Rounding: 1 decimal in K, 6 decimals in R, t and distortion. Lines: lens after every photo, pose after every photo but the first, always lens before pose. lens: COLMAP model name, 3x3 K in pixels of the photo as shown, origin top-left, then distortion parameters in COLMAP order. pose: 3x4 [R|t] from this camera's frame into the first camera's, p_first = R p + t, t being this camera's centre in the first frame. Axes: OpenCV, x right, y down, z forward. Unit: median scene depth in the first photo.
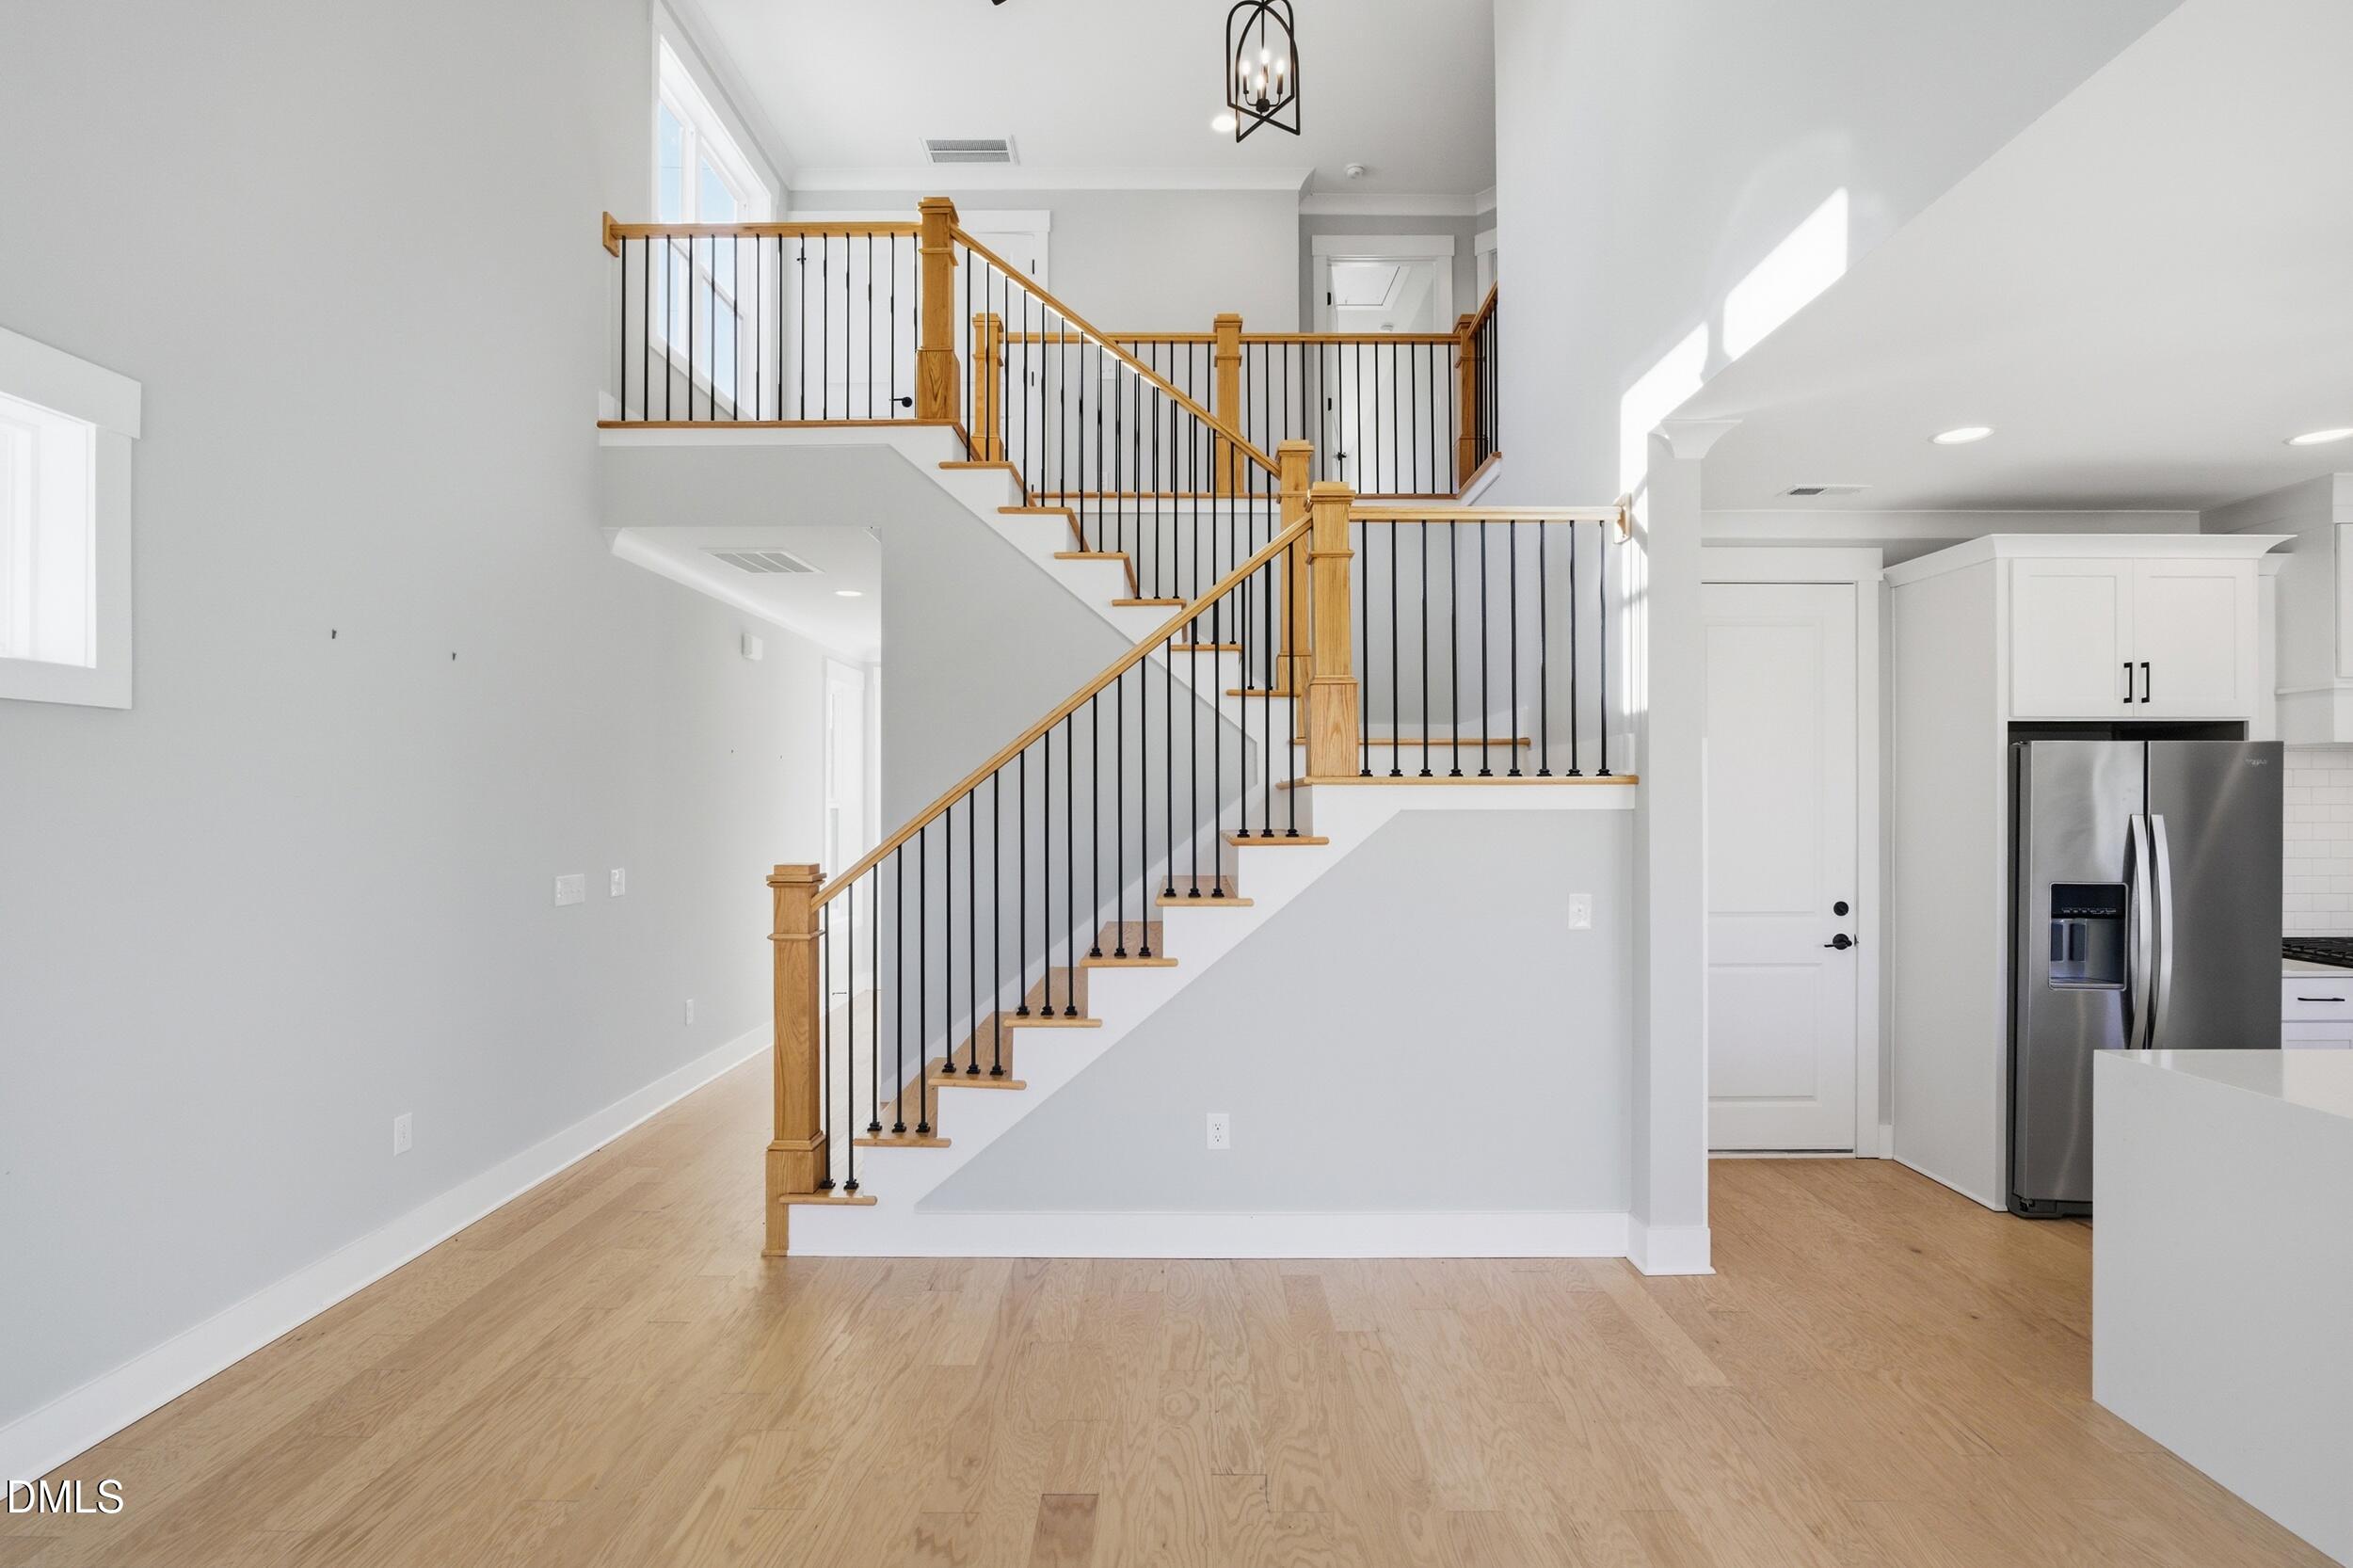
lens RADIAL K [[1115.0, 0, 1171.8], [0, 1115.0, 802.2], [0, 0, 1]] dist [-0.020893, 0.001339]
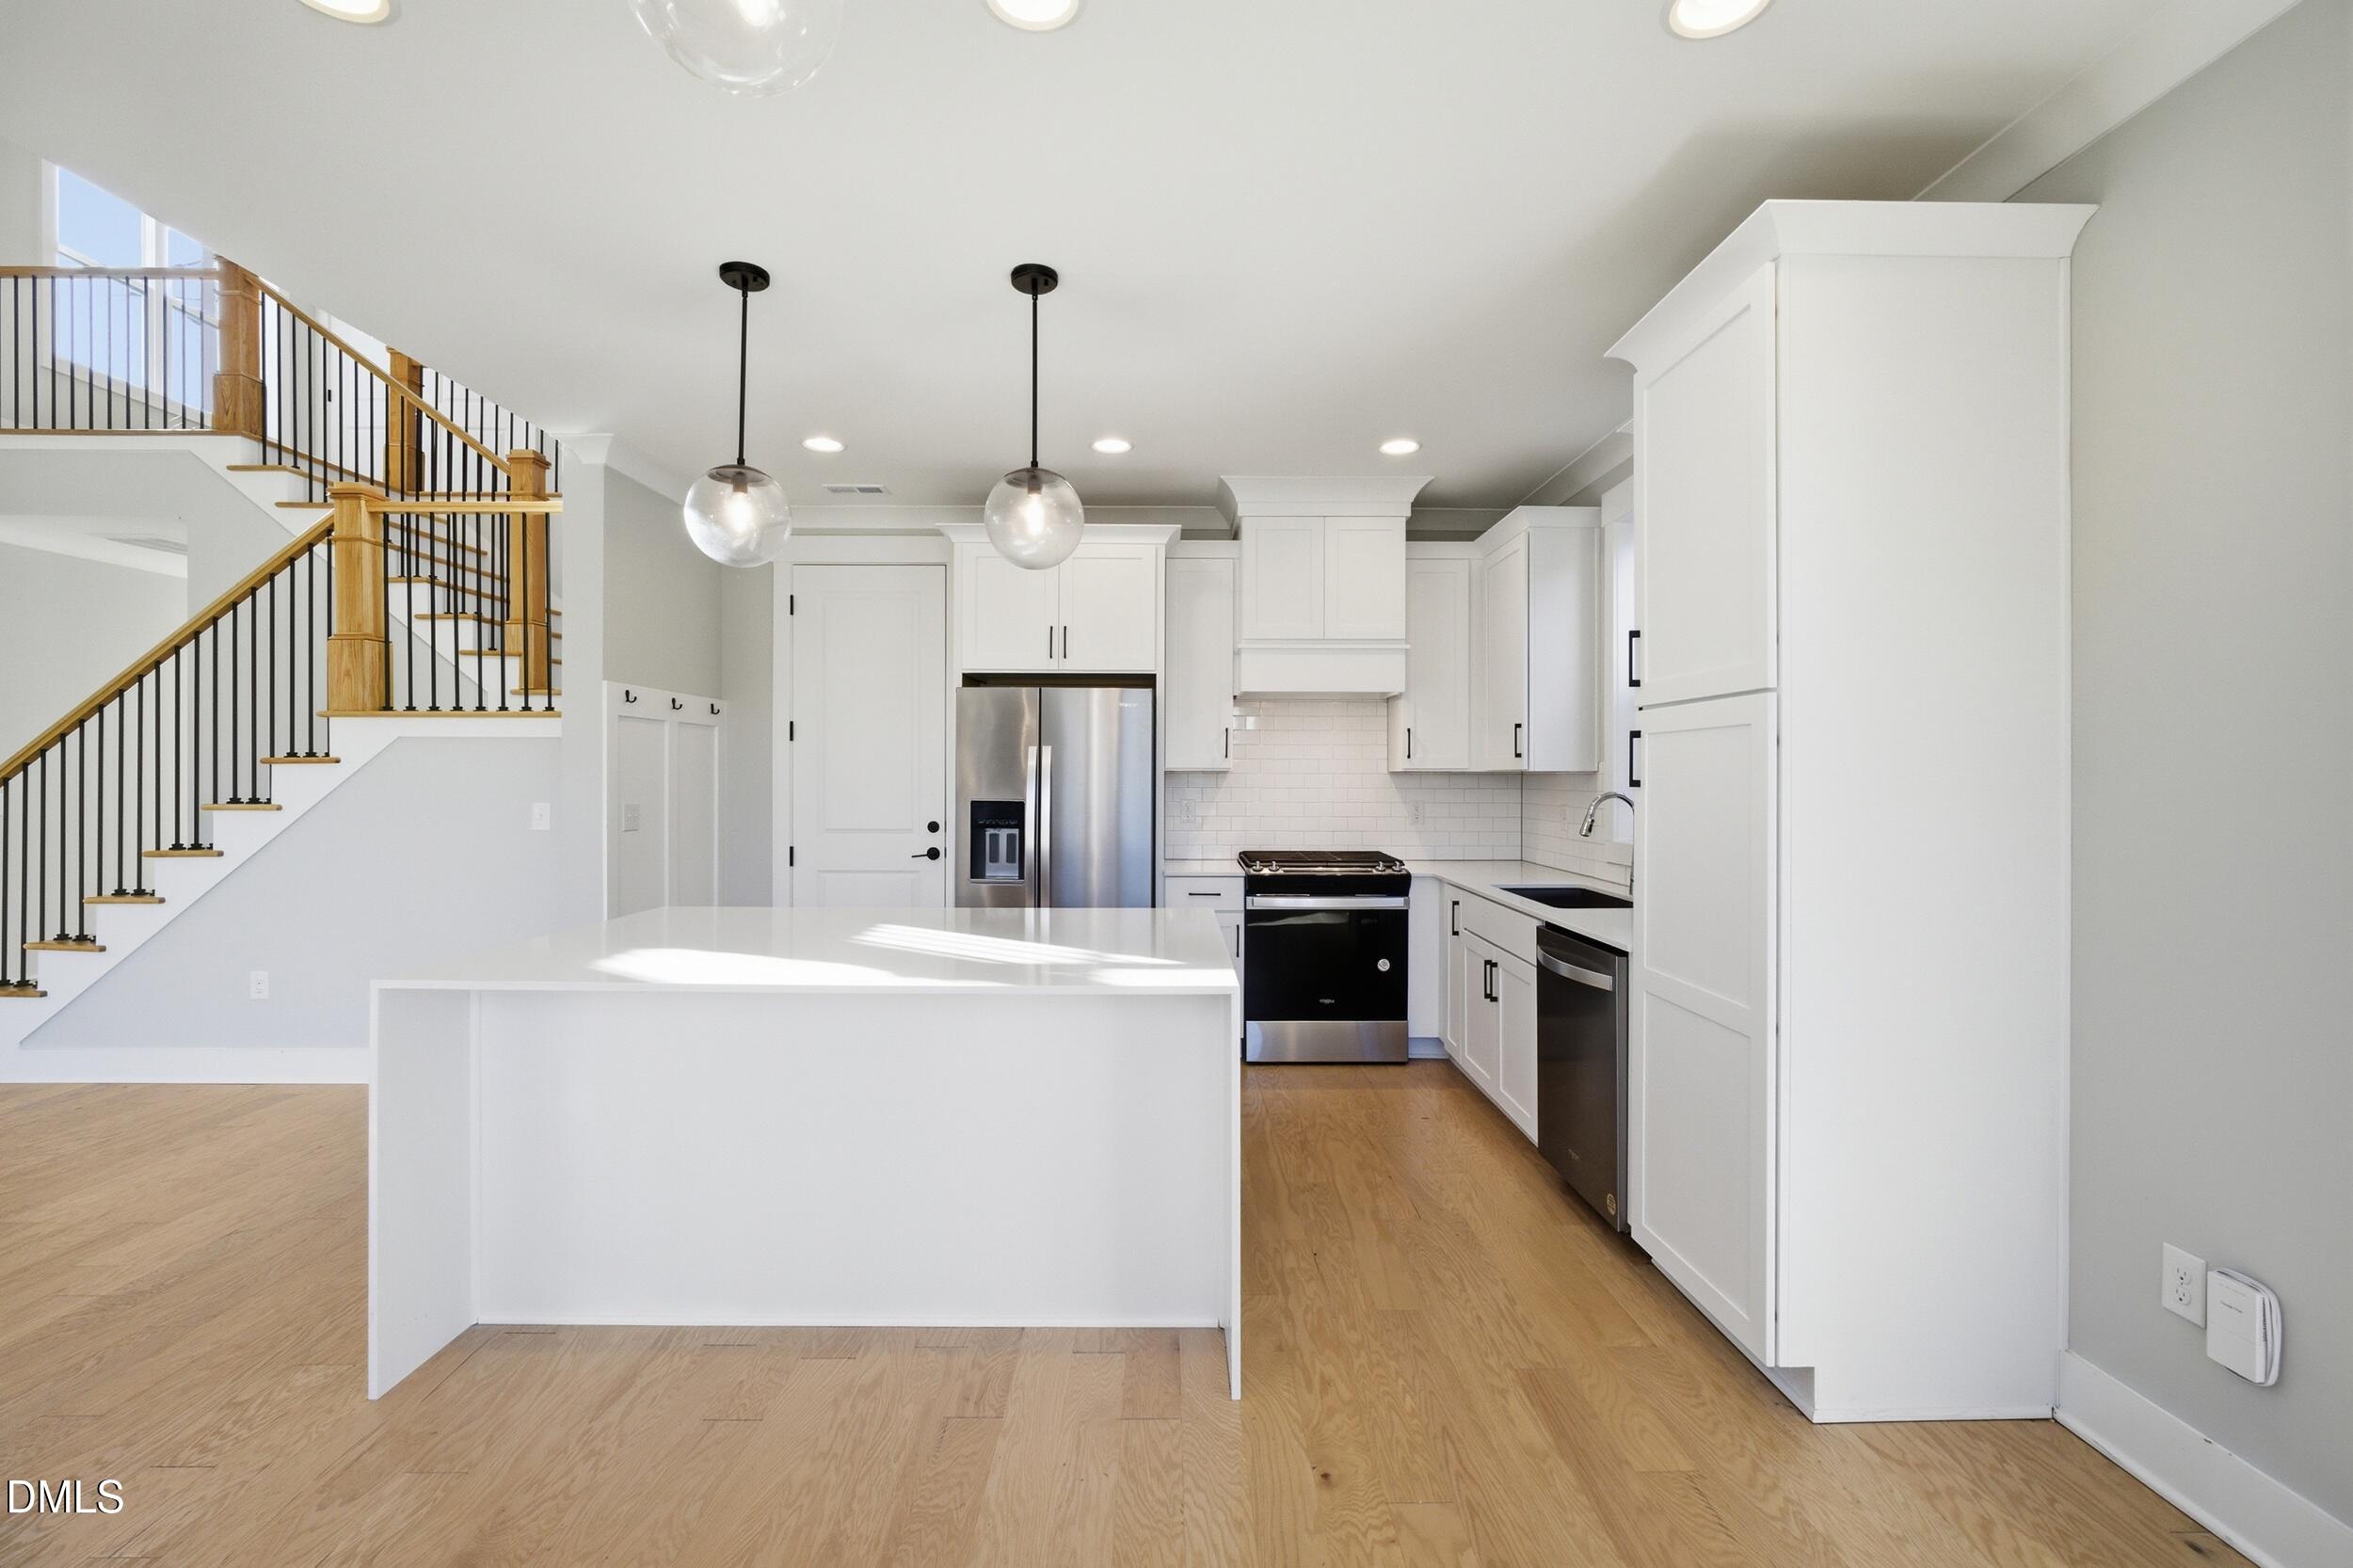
lens RADIAL K [[1006.6, 0, 1176.5], [0, 1006.6, 784.0], [0, 0, 1]] dist [-0.018964, 0.007577]
pose [[0.999893, 0.004477, 0.013961, 1.056115], [-0.004564, 0.999970, 0.006228, 0.048523], [-0.013933, -0.006291, 0.999883, -0.163153]]
